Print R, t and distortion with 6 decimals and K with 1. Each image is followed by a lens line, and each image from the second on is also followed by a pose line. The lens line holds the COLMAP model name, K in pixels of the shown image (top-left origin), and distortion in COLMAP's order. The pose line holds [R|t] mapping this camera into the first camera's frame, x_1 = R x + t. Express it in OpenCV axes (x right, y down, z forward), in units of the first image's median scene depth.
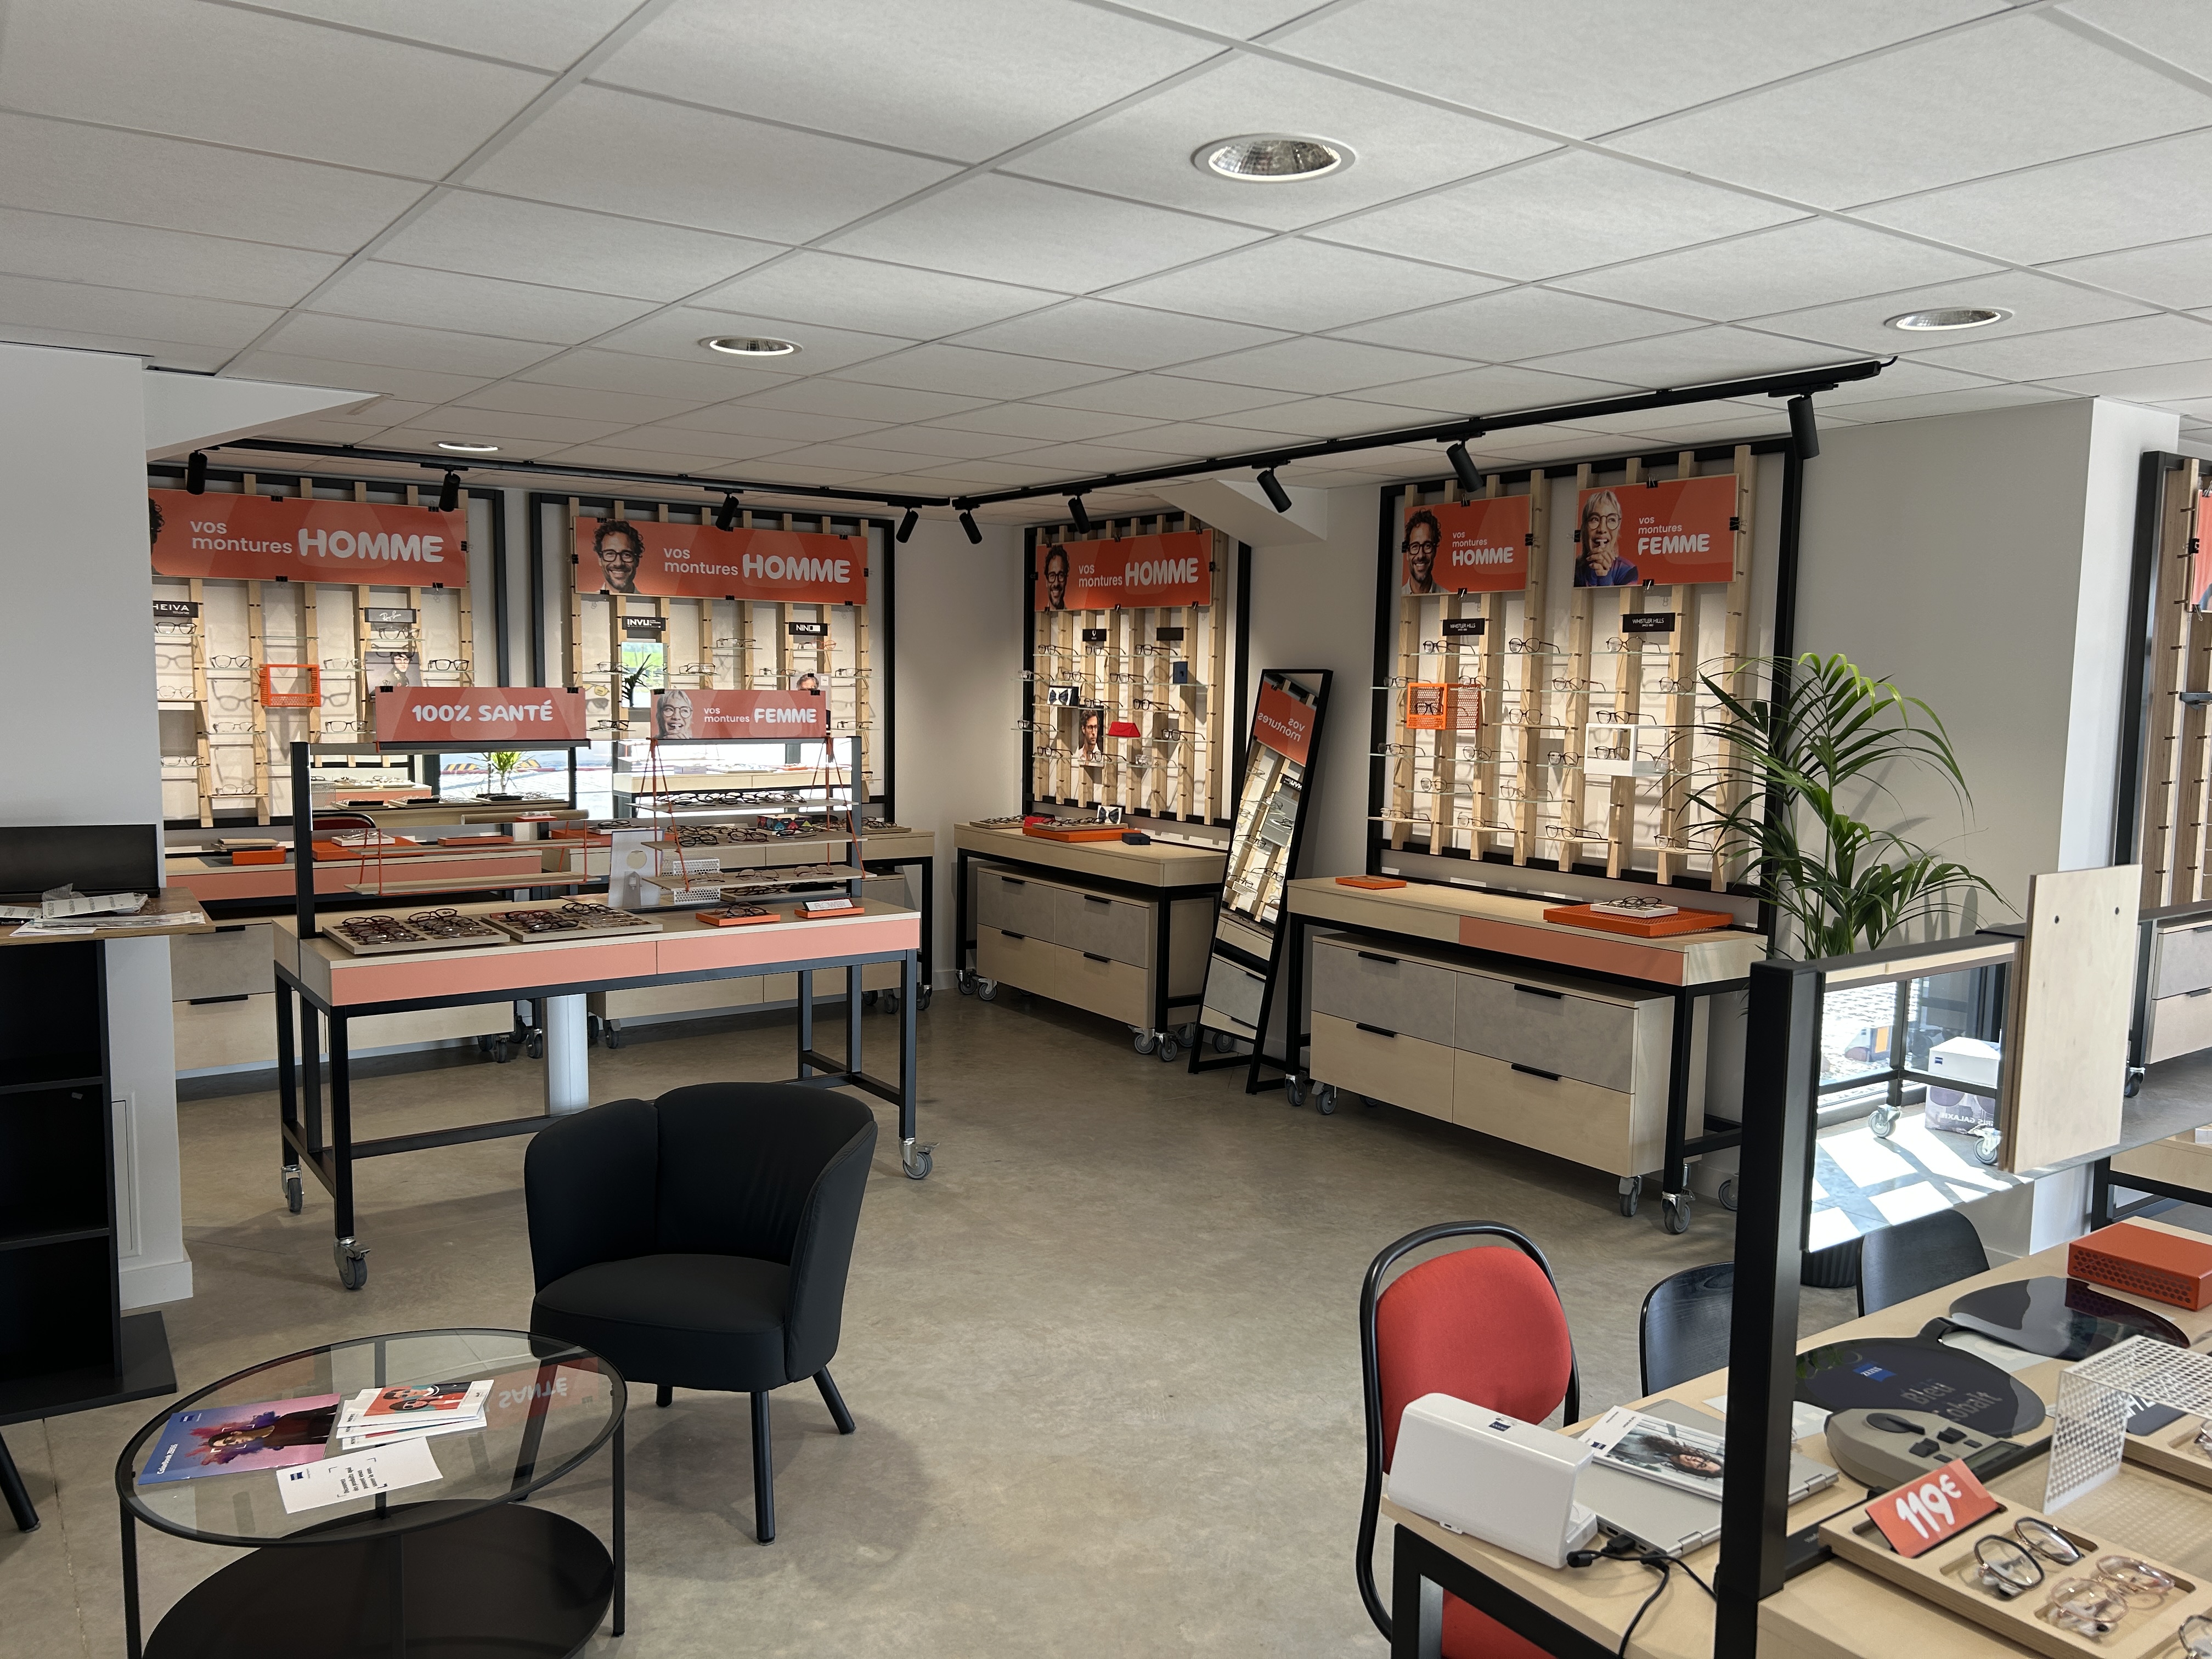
lens RADIAL K [[1657.9, 0, 1099.1], [0, 1657.9, 844.1], [0, 0, 1]] dist [0.054486, -0.063587]
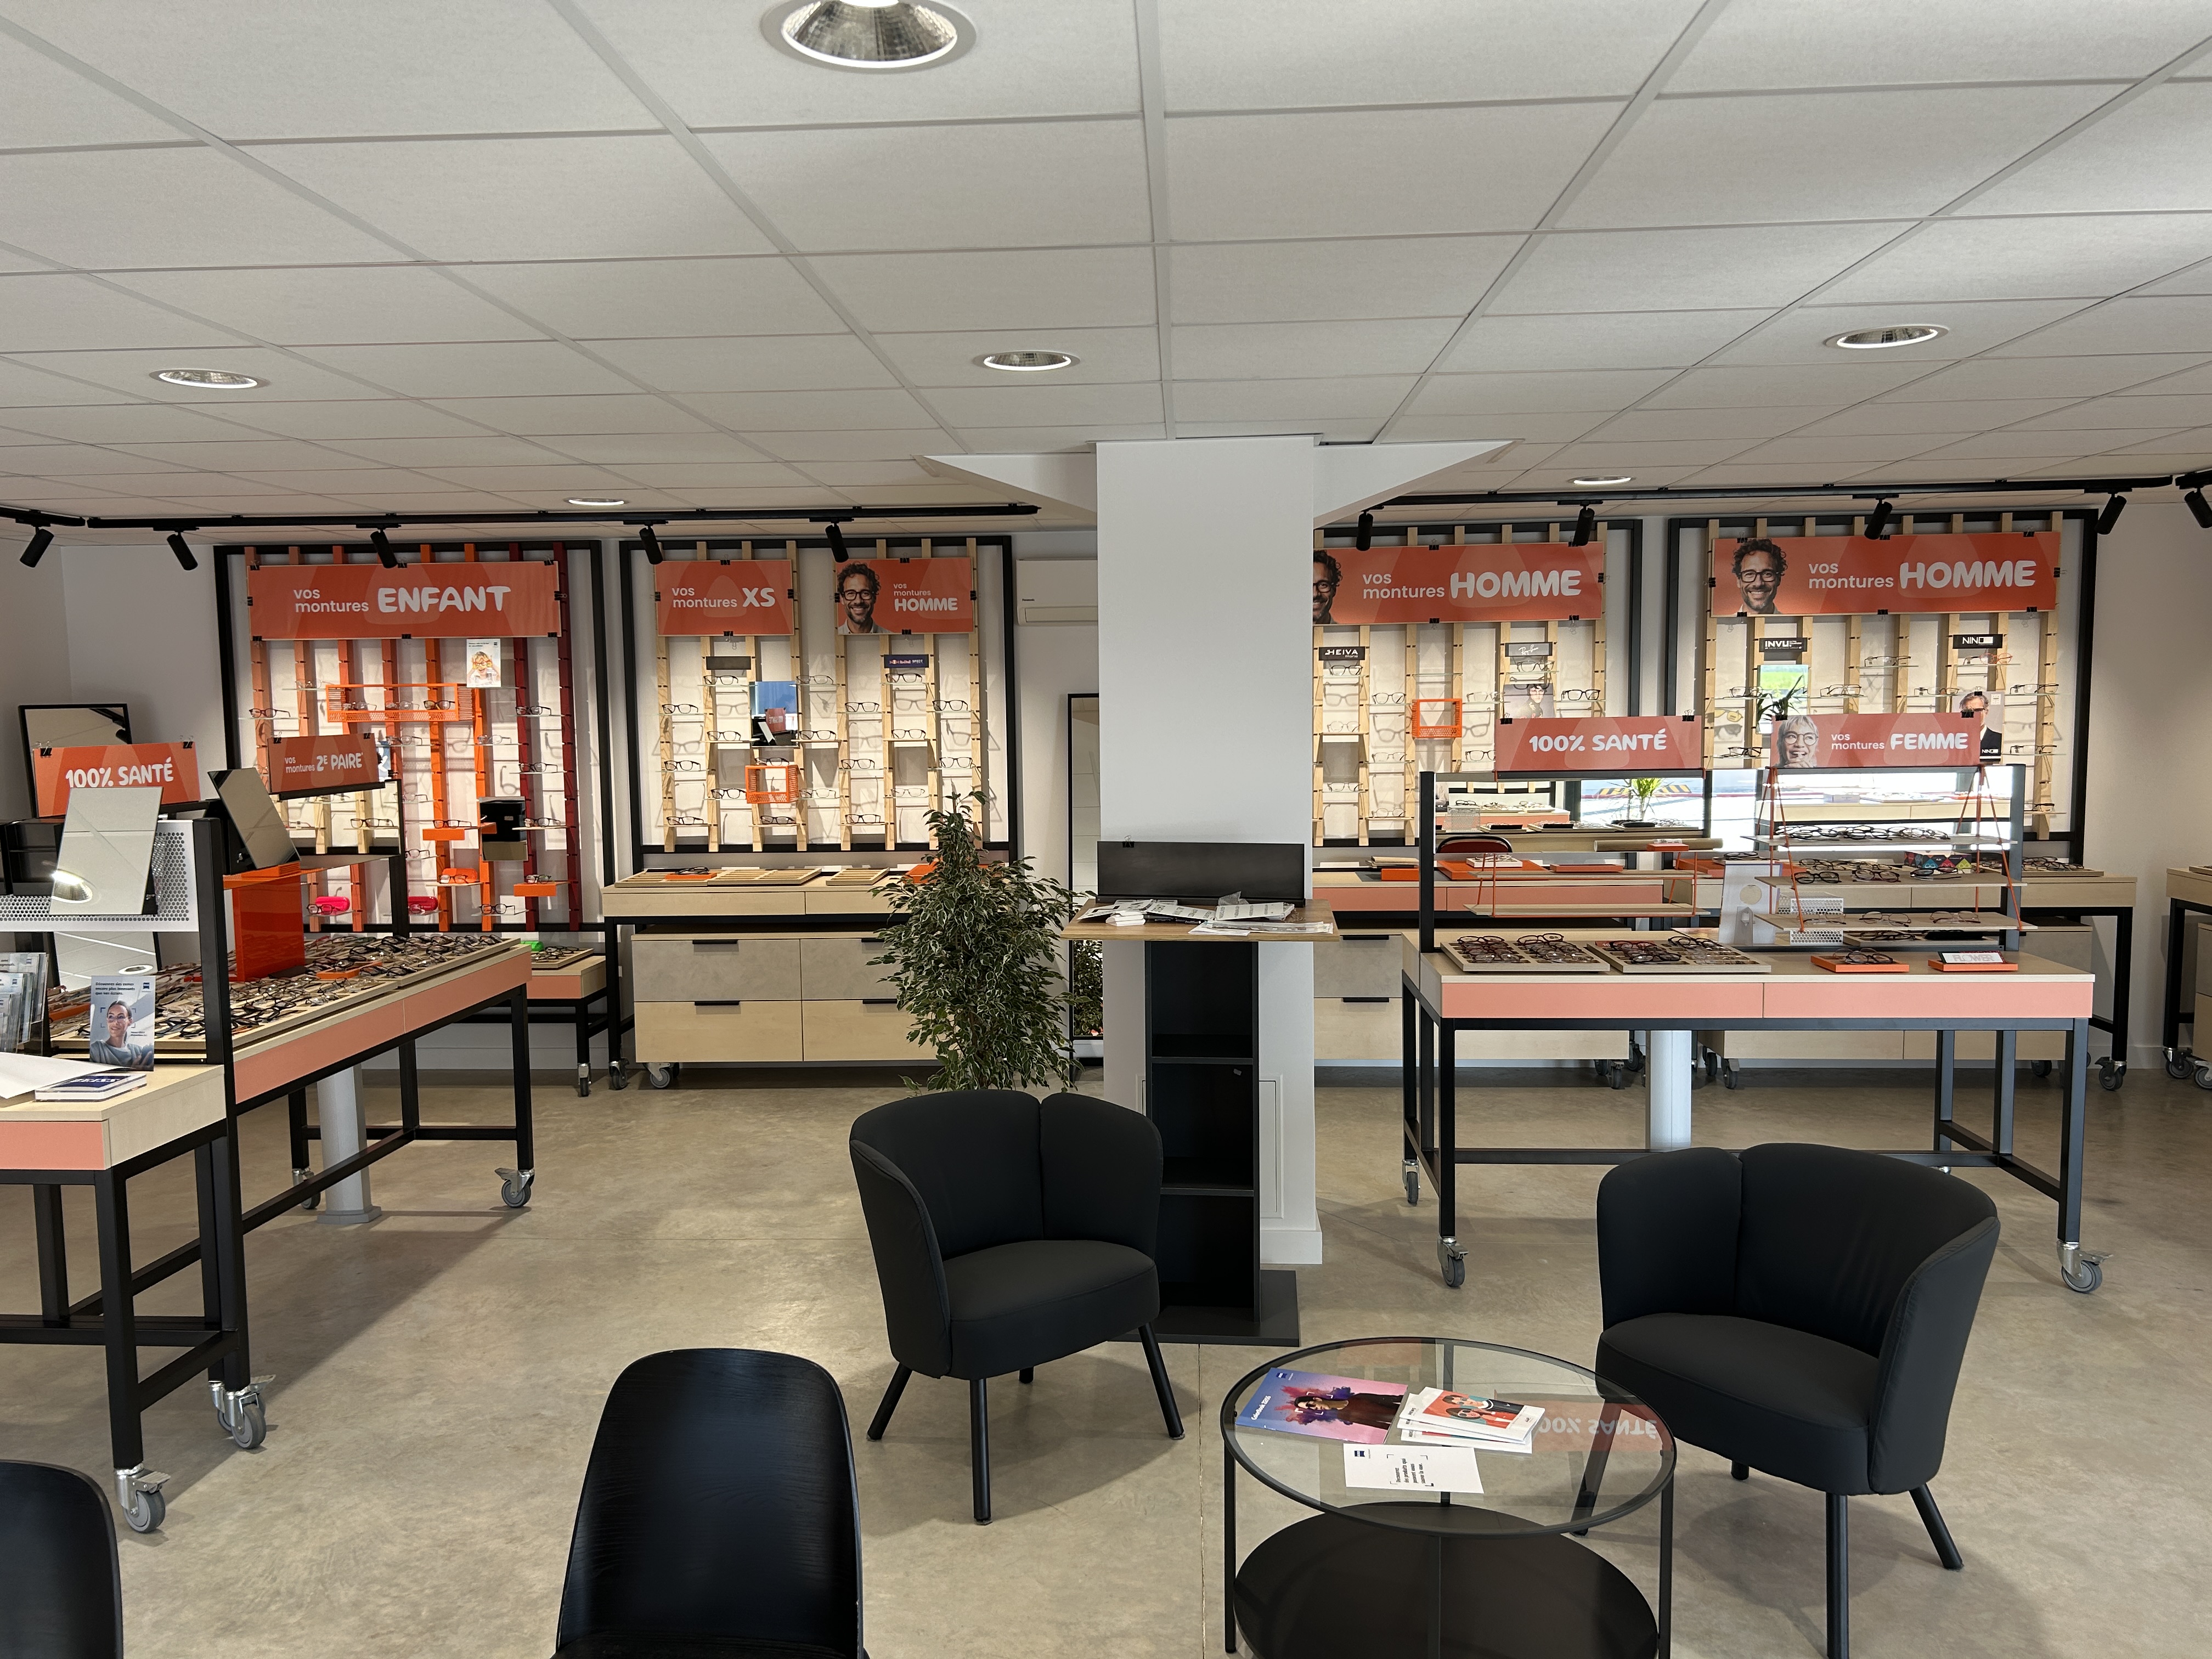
lens RADIAL K [[1657.9, 0, 1087.7], [0, 1657.9, 843.9], [0, 0, 1]] dist [0.054486, -0.063587]
pose [[0.780238, 0.031282, -0.624700, 0.023250], [-0.040421, 0.999183, -0.000451, -0.004229], [0.624176, 0.025603, 0.780864, 0.020386]]
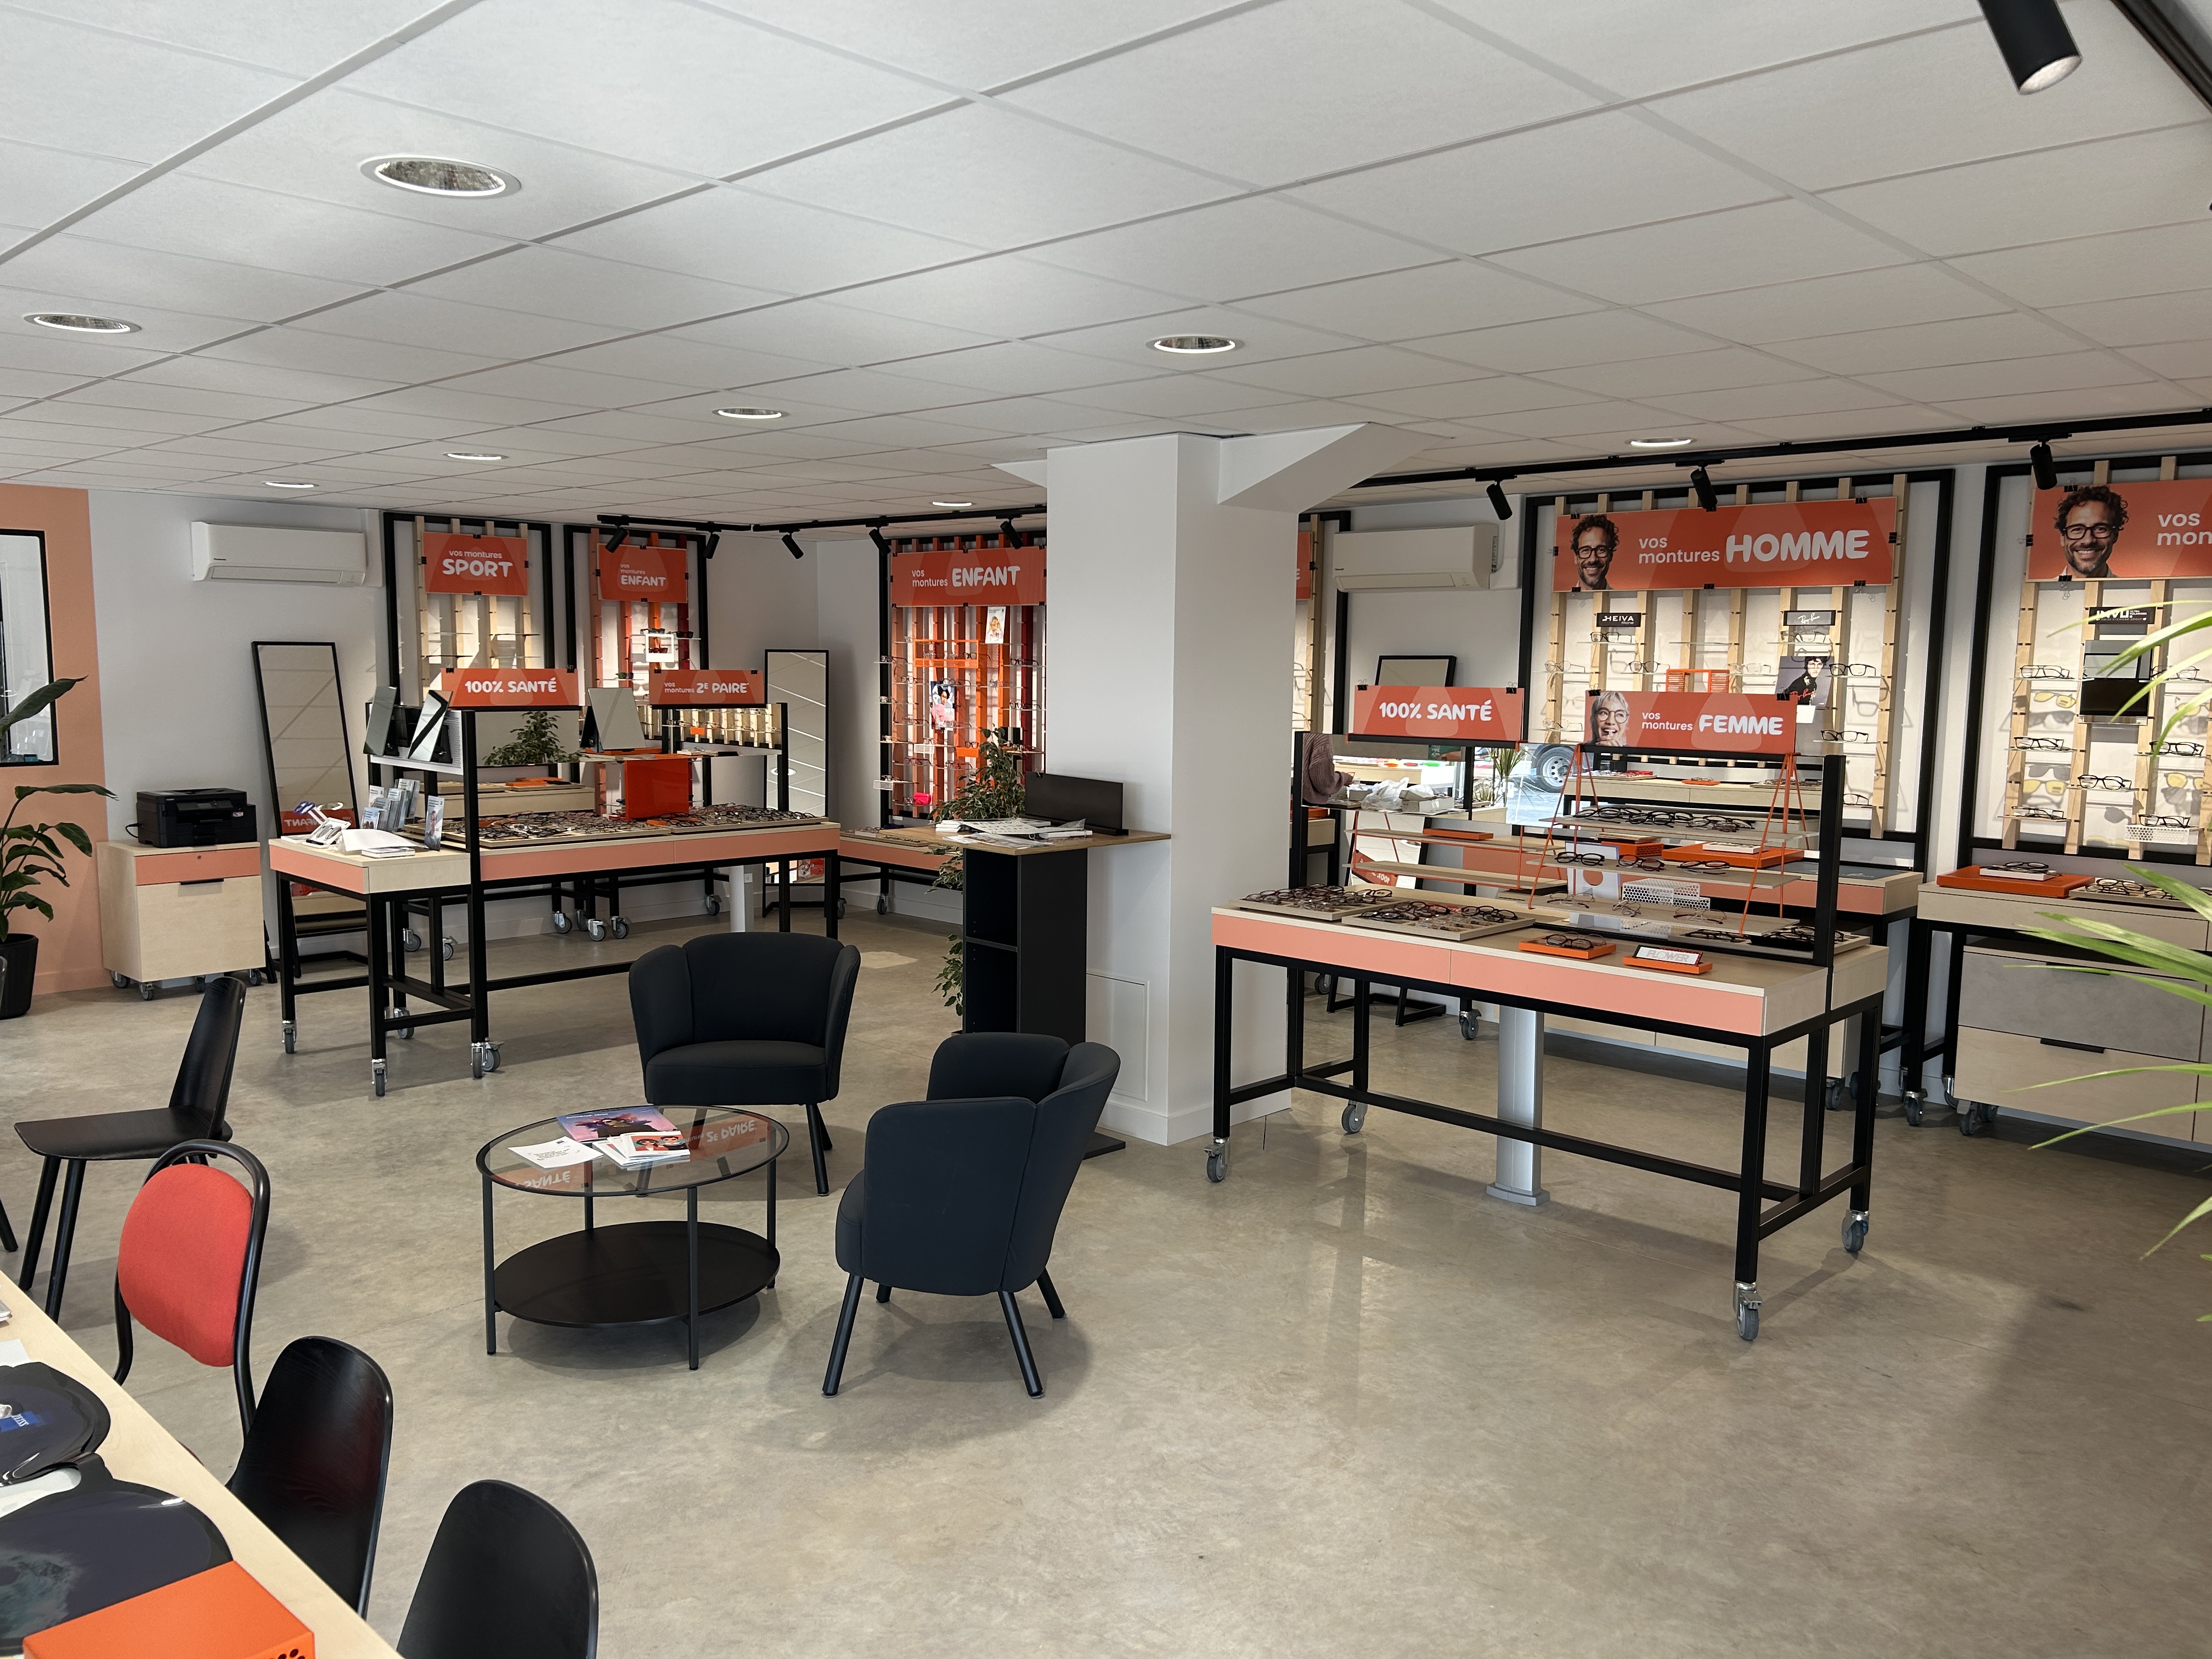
lens RADIAL K [[1657.9, 0, 1096.8], [0, 1657.9, 852.2], [0, 0, 1]] dist [0.054486, -0.063587]
pose [[0.185385, 0.103016, -0.977251, 0.622261], [-0.110599, 0.990358, 0.083417, -0.054648], [0.976422, 0.092619, 0.194991, 0.599974]]
